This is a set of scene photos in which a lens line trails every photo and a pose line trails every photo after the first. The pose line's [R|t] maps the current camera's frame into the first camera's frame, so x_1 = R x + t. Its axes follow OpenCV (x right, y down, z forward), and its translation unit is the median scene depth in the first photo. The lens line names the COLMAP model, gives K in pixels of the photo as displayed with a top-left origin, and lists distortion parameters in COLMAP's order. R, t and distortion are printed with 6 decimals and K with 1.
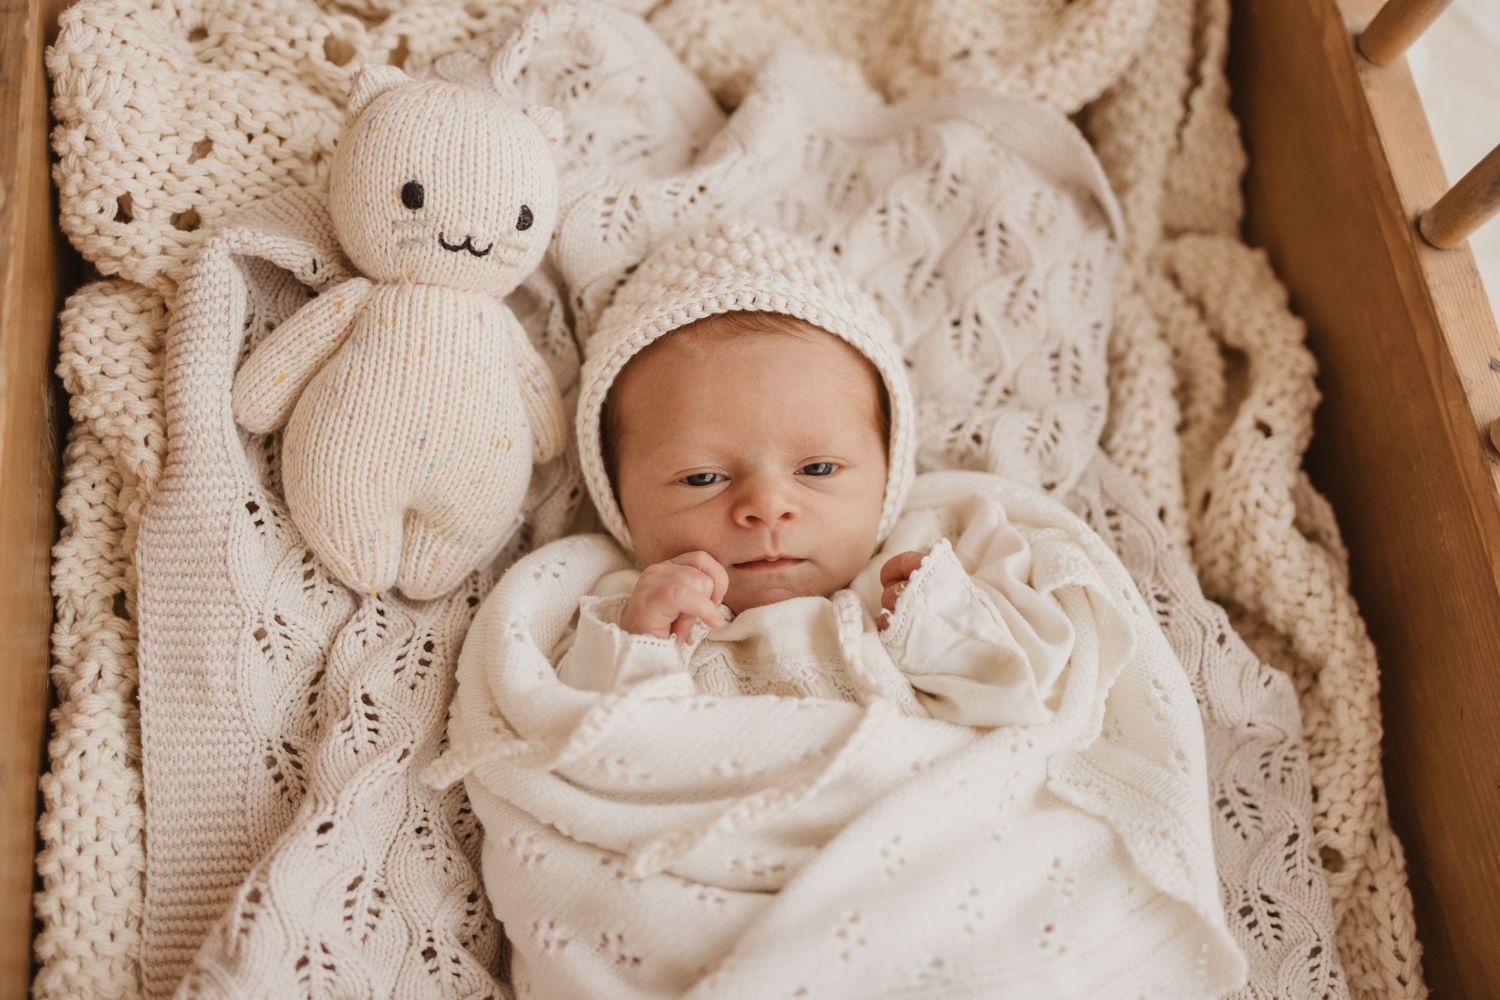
lens RADIAL K [[1498.4, 0, 750.0], [0, 1498.4, 500.0], [0, 0, 1]] dist [0.029170, 0.005970]
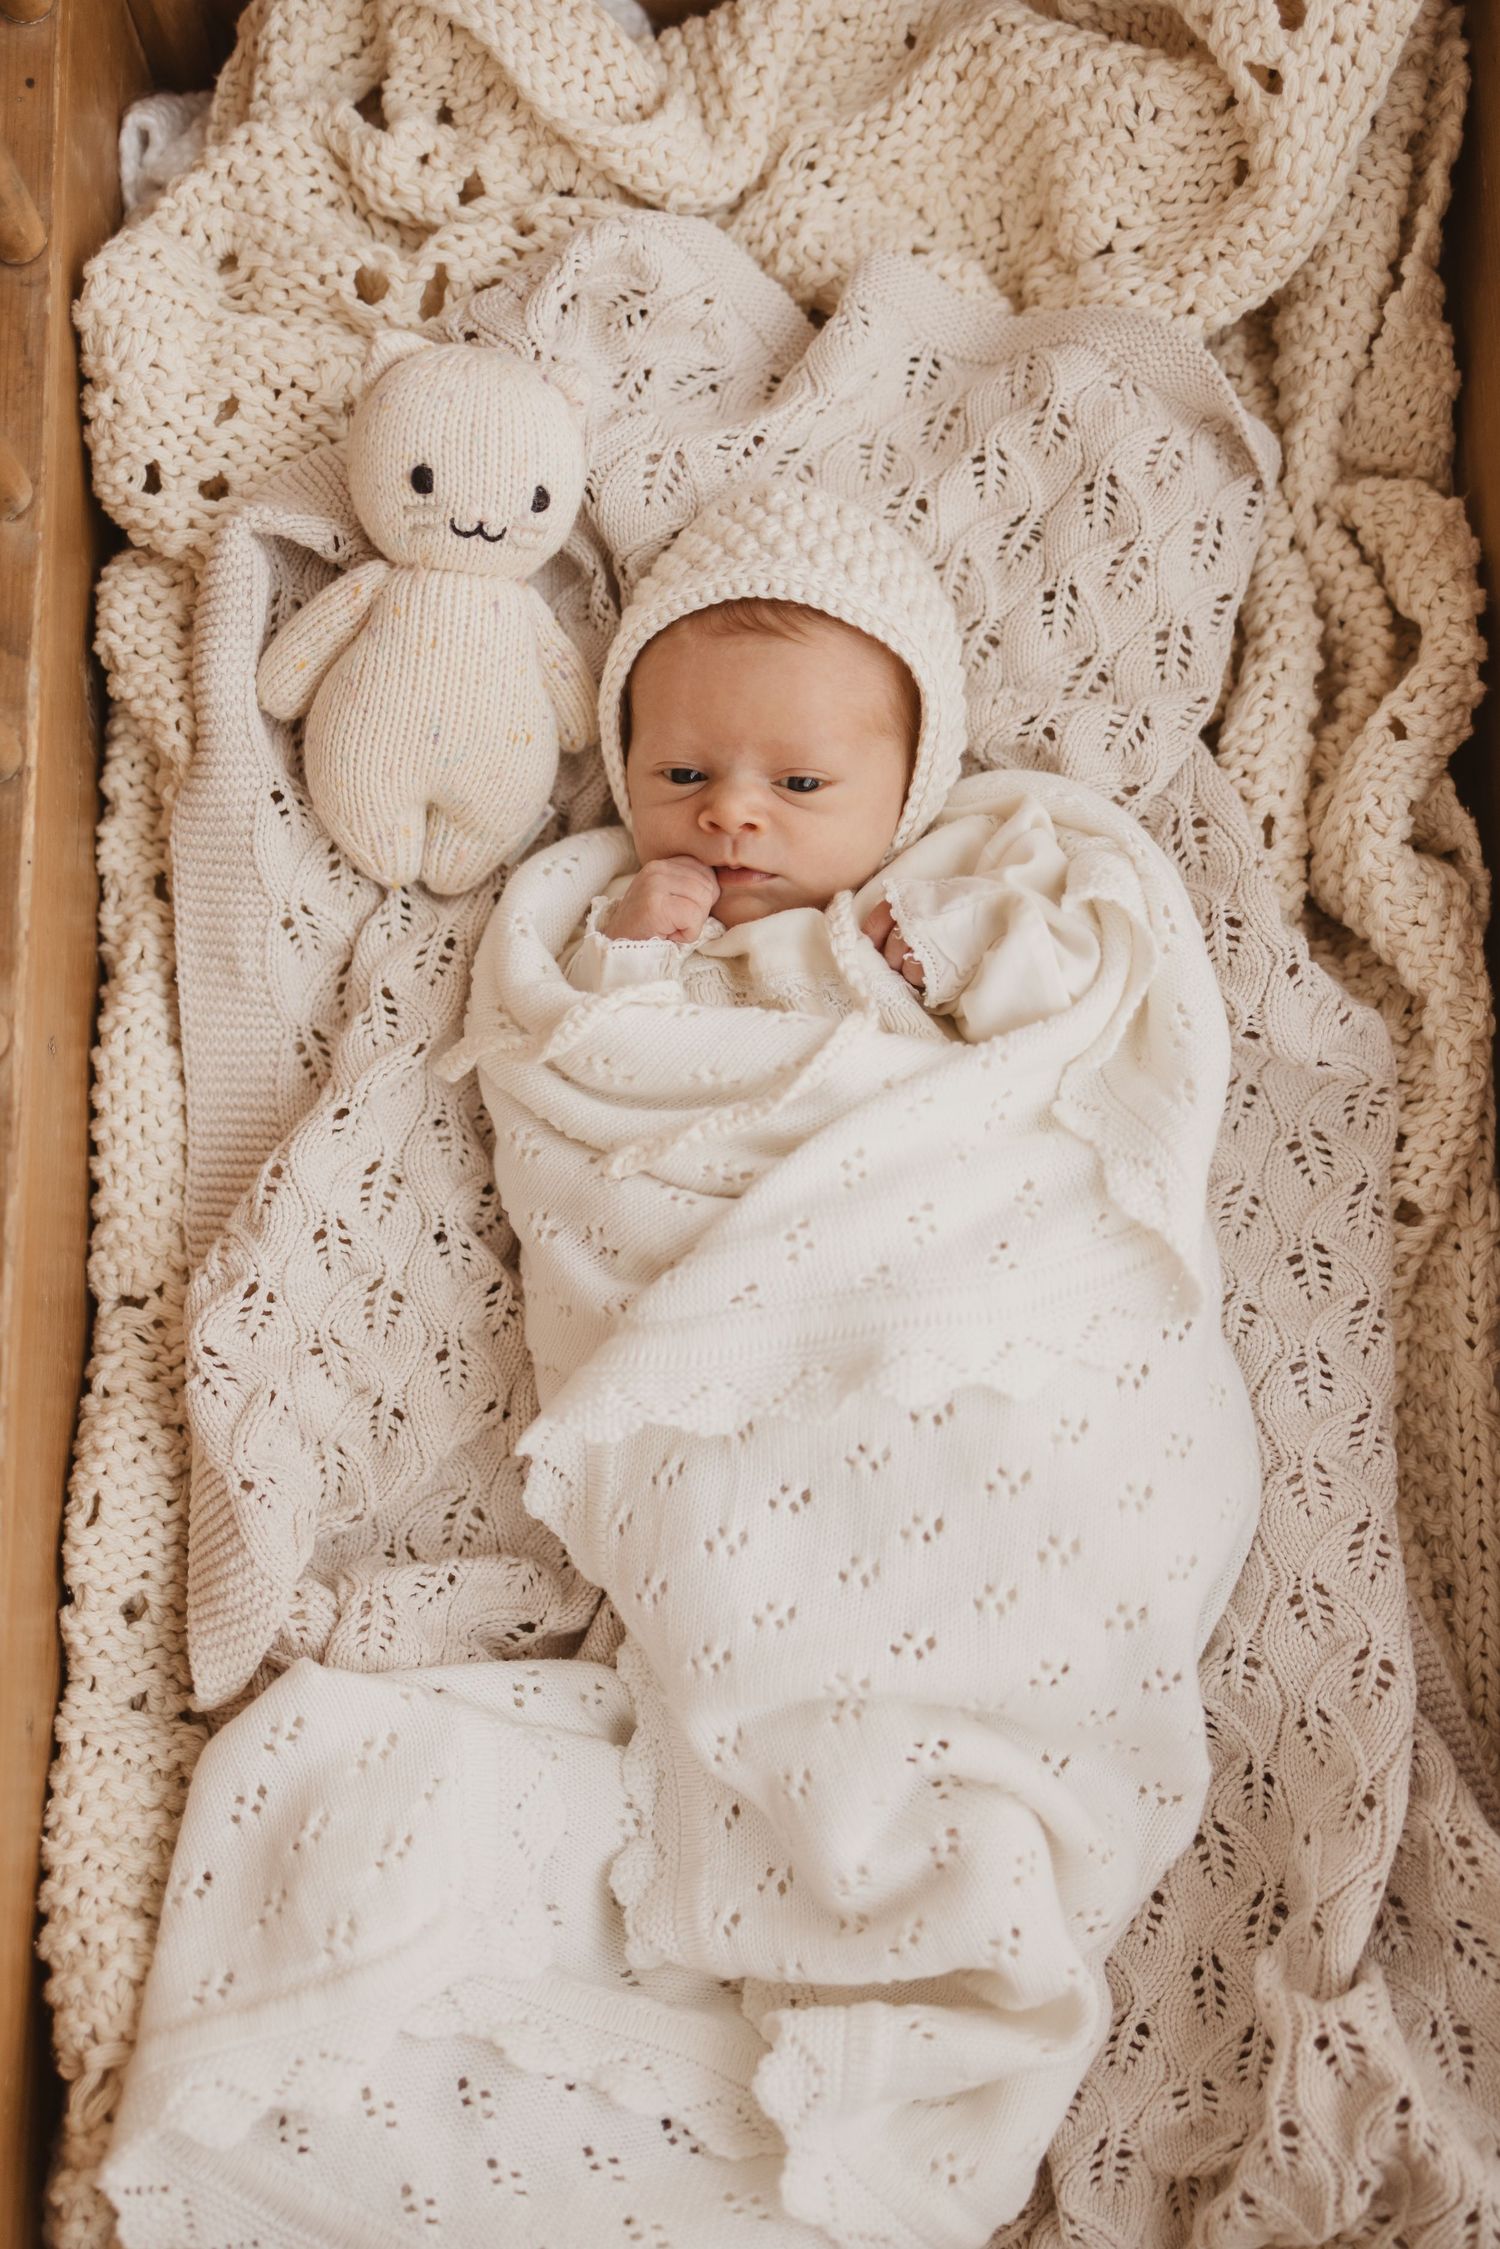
lens RADIAL K [[2246.6, 0, 750.0], [0, 2246.6, 1124.5], [0, 0, 1]] dist [0.029170, 0.005970]
pose [[0.982140, 0.058335, -0.178879, 0.252689], [-0.022464, 0.980278, 0.196342, -0.080306], [0.186805, -0.188817, 0.964081, -0.417146]]
